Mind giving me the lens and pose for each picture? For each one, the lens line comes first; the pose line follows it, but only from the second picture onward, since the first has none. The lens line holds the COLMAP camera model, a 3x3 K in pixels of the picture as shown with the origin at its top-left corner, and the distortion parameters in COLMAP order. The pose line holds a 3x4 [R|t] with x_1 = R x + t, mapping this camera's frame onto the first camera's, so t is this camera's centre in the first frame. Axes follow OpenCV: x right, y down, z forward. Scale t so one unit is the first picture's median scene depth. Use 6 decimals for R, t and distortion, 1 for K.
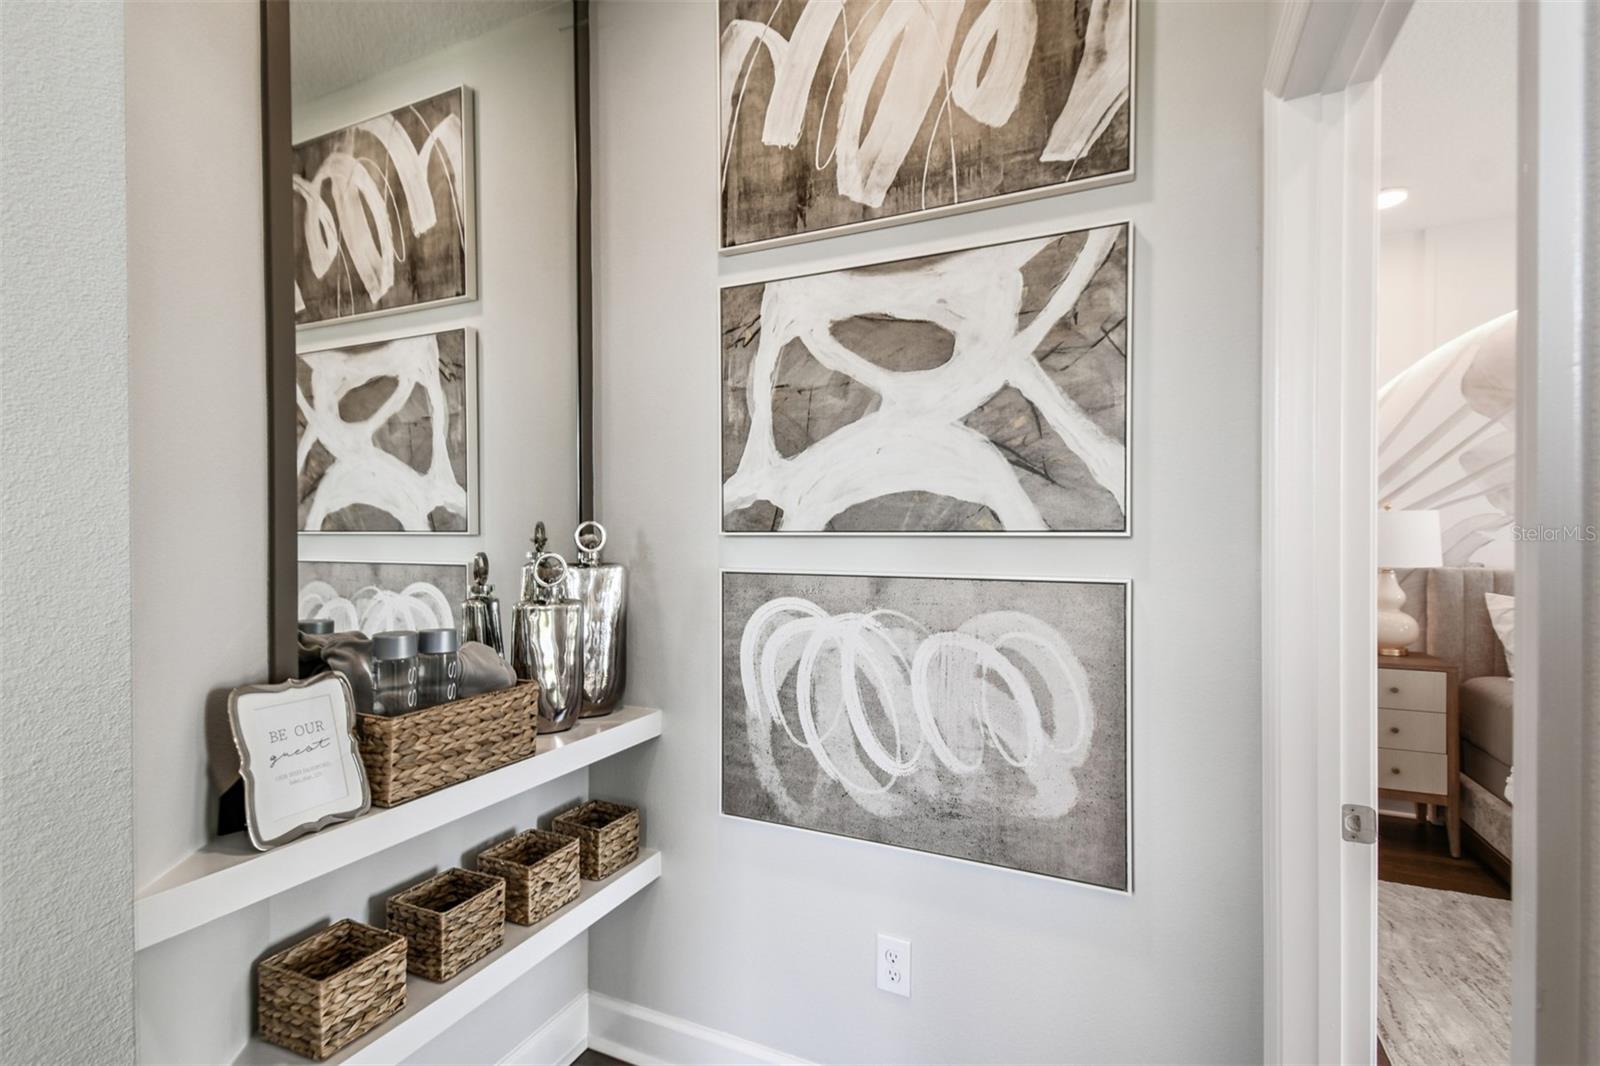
lens RADIAL K [[739.4, 0, 788.7], [0, 739.4, 536.1], [0, 0, 1]] dist [0.040077, -0.017720]
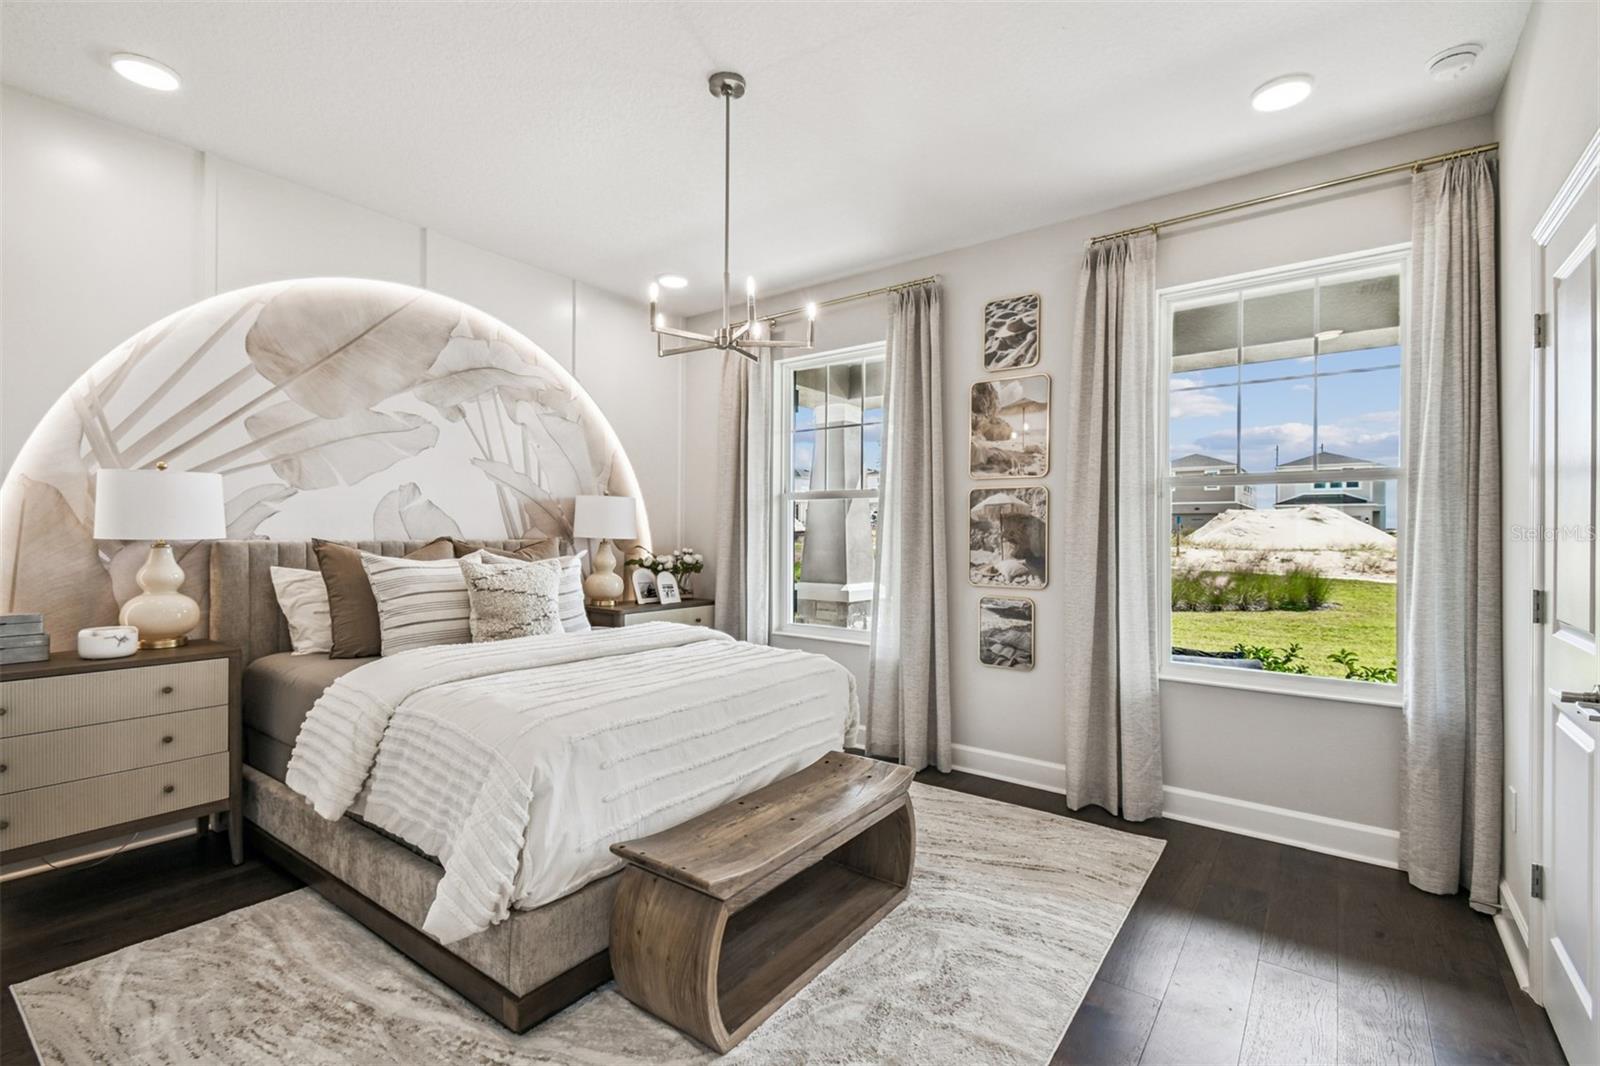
lens RADIAL K [[714.5, 0, 795.5], [0, 714.5, 540.9], [0, 0, 1]] dist [0.031660, -0.017897]
pose [[0.203281, -0.006320, 0.979100, 0.171779], [-0.002522, 0.999972, 0.006978, 0.035427], [-0.979117, -0.003888, 0.203259, 0.174178]]
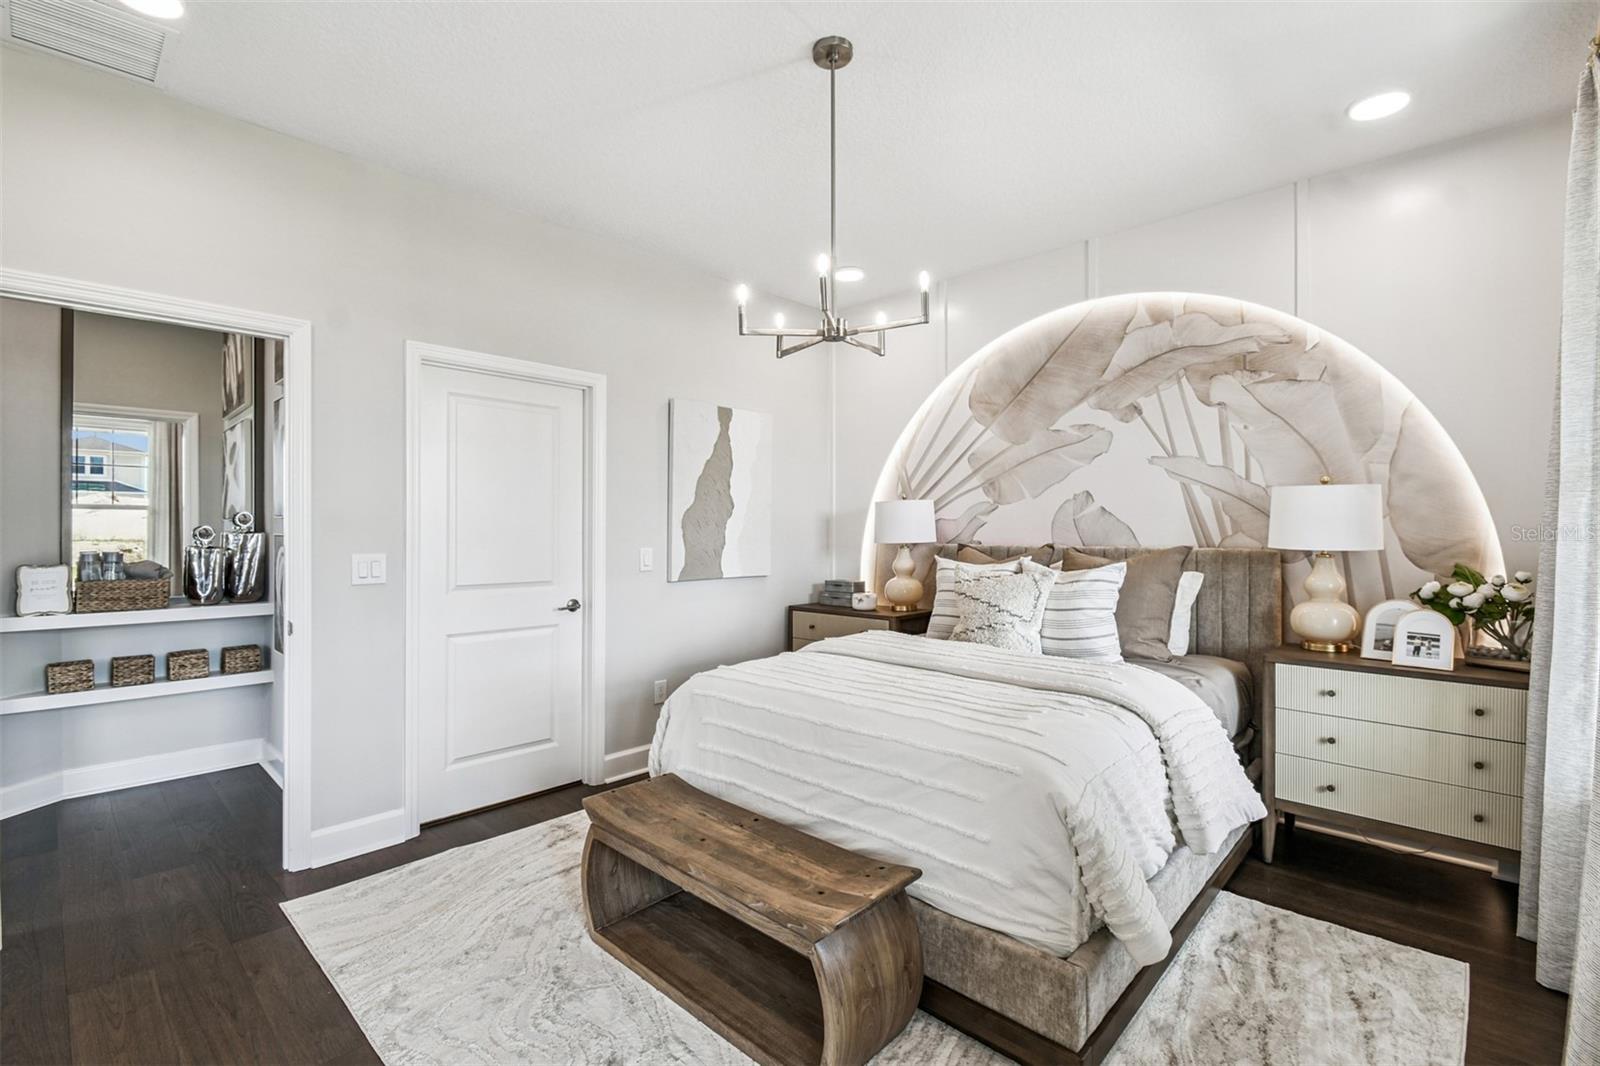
lens RADIAL K [[714.8, 0, 788.7], [0, 714.8, 533.2], [0, 0, 1]] dist [0.026664, -0.016660]
pose [[0.945992, 0.001871, -0.324185, 1.043136], [-0.001621, 0.999998, 0.001041, 0.022453], [0.324186, -0.000460, 0.945993, -0.245870]]
